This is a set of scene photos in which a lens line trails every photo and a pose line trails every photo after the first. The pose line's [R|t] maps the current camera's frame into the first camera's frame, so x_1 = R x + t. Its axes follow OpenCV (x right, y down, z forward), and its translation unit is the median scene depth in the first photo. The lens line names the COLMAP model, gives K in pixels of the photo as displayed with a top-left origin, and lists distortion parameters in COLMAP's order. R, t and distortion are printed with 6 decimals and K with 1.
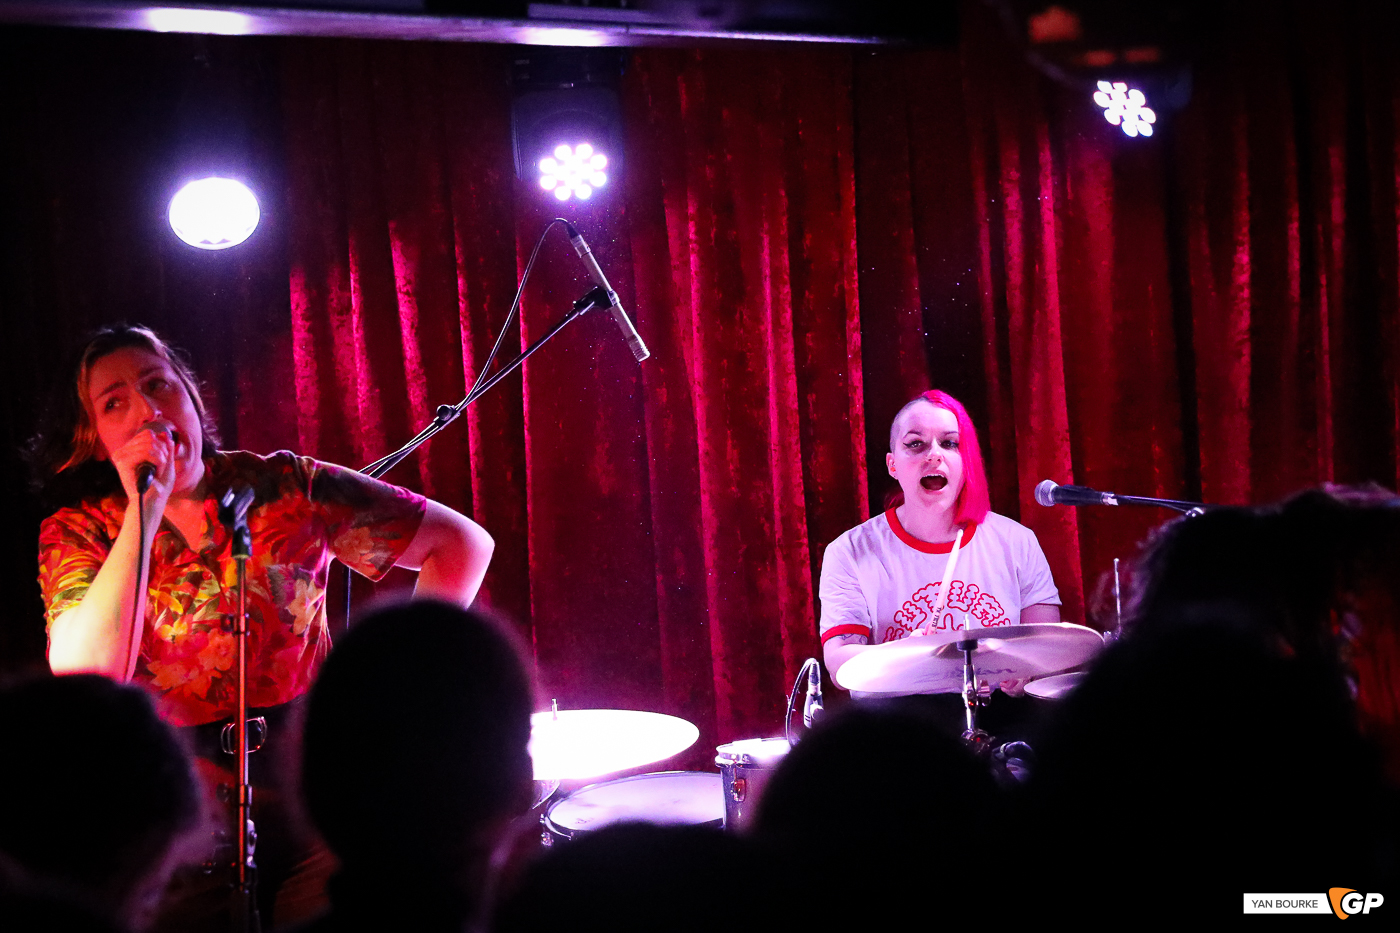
lens RADIAL K [[2758.3, 0, 700.0], [0, 2758.3, 466.5], [0, 0, 1]] dist [0.179239, -0.072665]
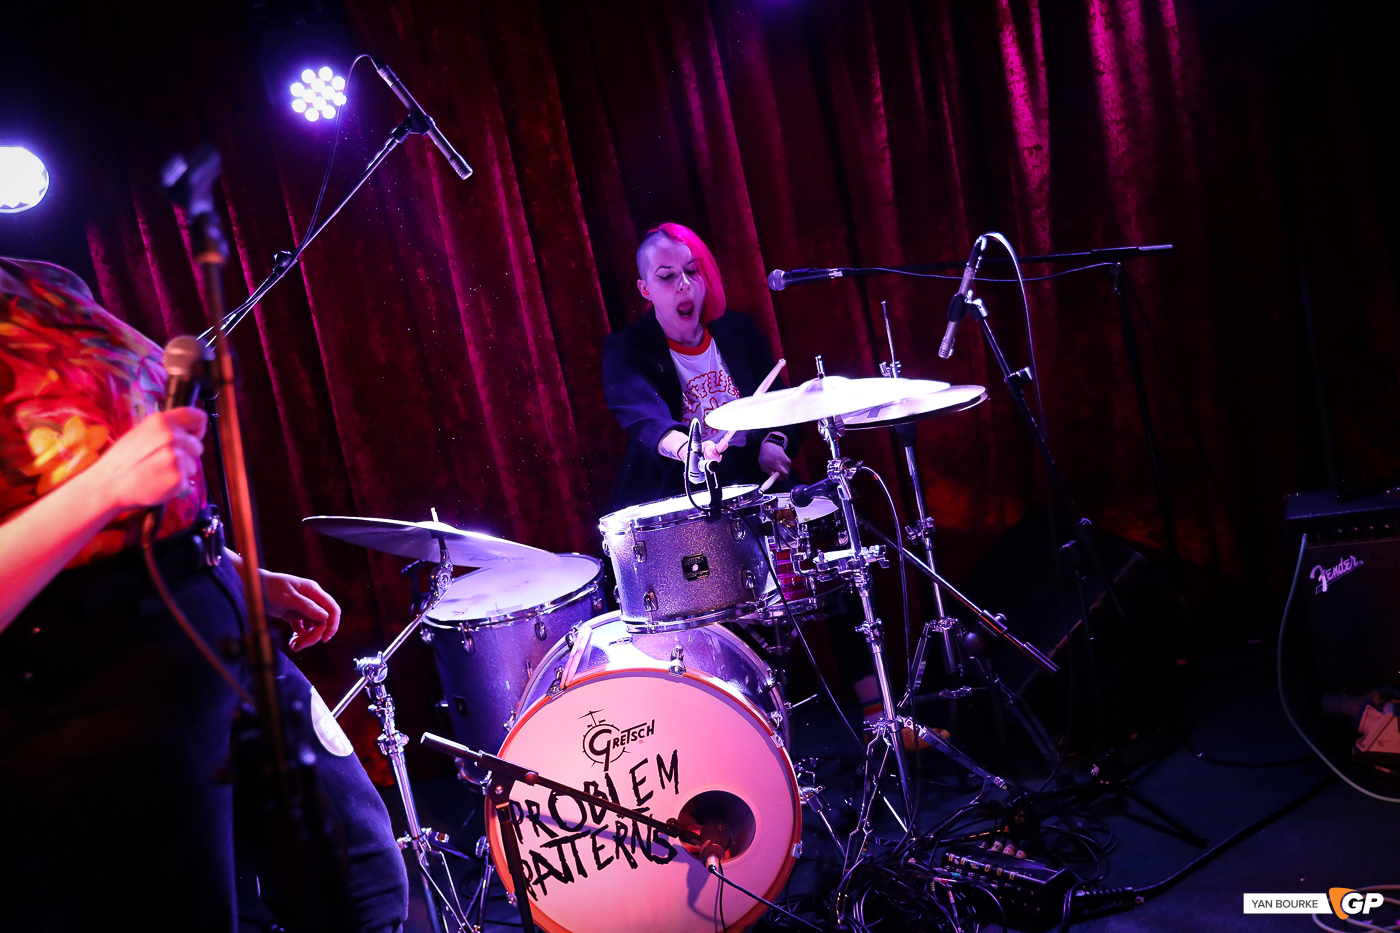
lens RADIAL K [[1429.6, 0, 698.0], [0, 1429.6, 500.0], [0, 0, 1]] dist [0.008225, 0.024440]
pose [[0.952131, -0.179880, 0.247163, -0.074841], [0.161263, 0.982446, 0.093779, 0.036049], [-0.259693, -0.049432, 0.964425, 0.344402]]
